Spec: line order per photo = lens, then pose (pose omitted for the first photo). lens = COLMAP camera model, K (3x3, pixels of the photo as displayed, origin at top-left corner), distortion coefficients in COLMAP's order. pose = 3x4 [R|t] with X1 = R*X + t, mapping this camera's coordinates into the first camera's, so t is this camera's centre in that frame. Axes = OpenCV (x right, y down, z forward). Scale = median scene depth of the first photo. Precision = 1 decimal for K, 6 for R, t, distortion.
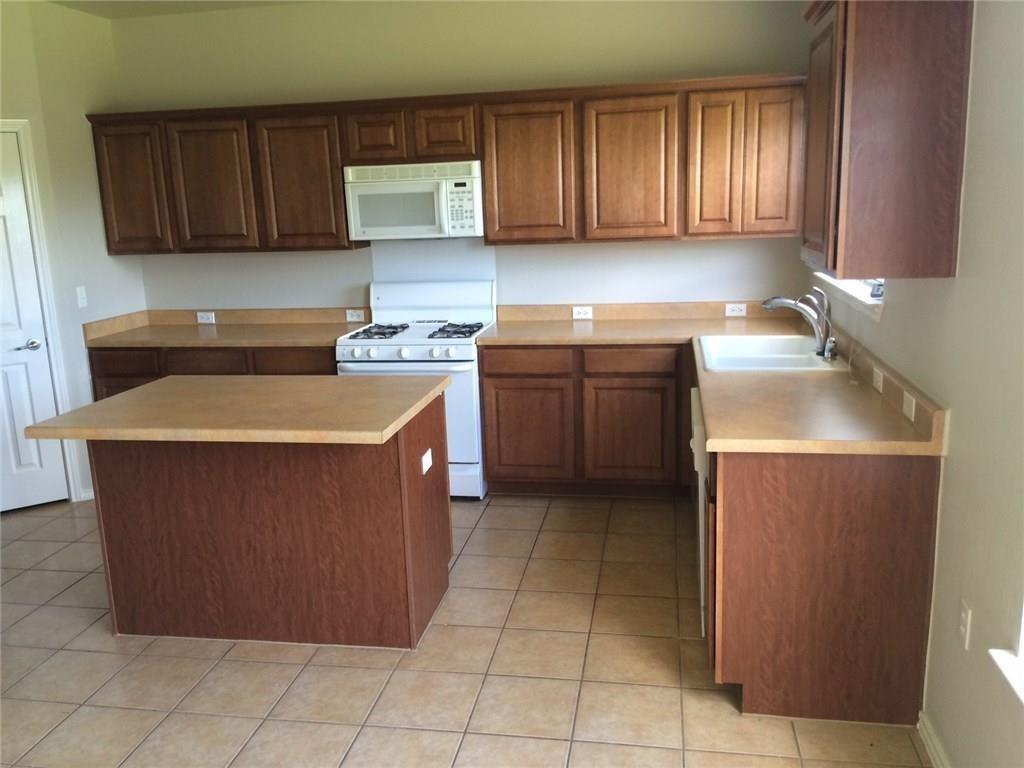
lens RADIAL K [[870.1, 0, 512.0], [0, 870.1, 384.0], [0, 0, 1]] dist [0.098320, -0.137218]
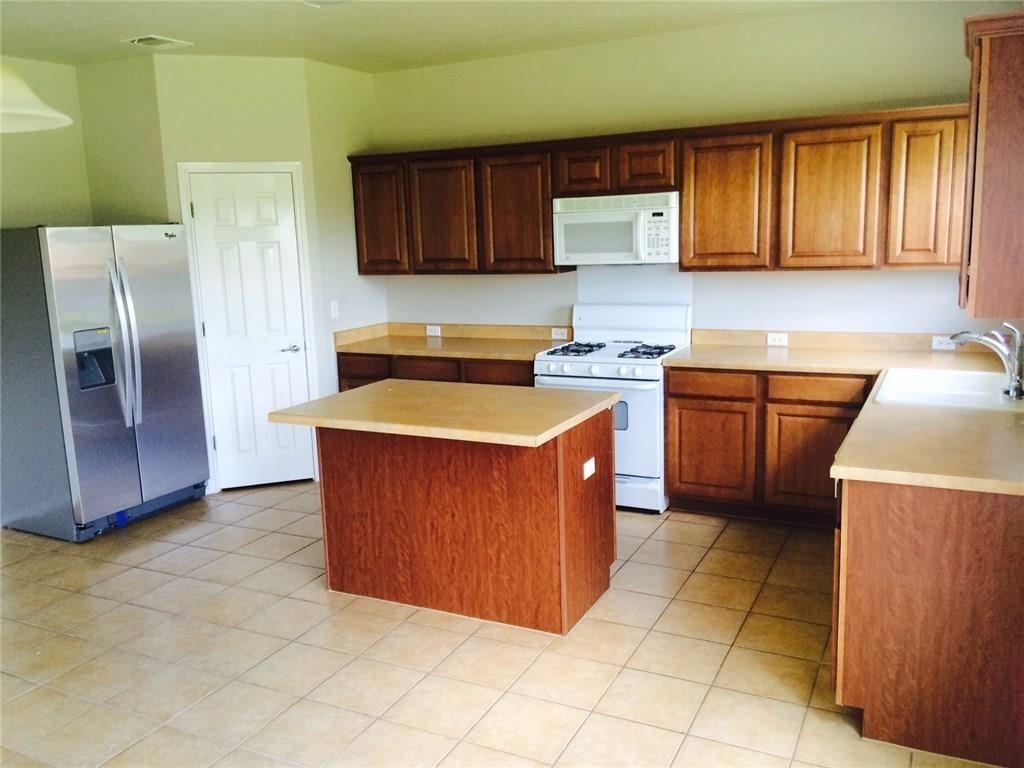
lens RADIAL K [[870.1, 0, 512.0], [0, 870.1, 384.0], [0, 0, 1]] dist [0.098320, -0.137218]
pose [[0.958839, 0.055442, -0.278485, 0.081086], [-0.061204, 0.998053, -0.012031, 0.001007], [0.277275, 0.028580, 0.960365, -0.064910]]
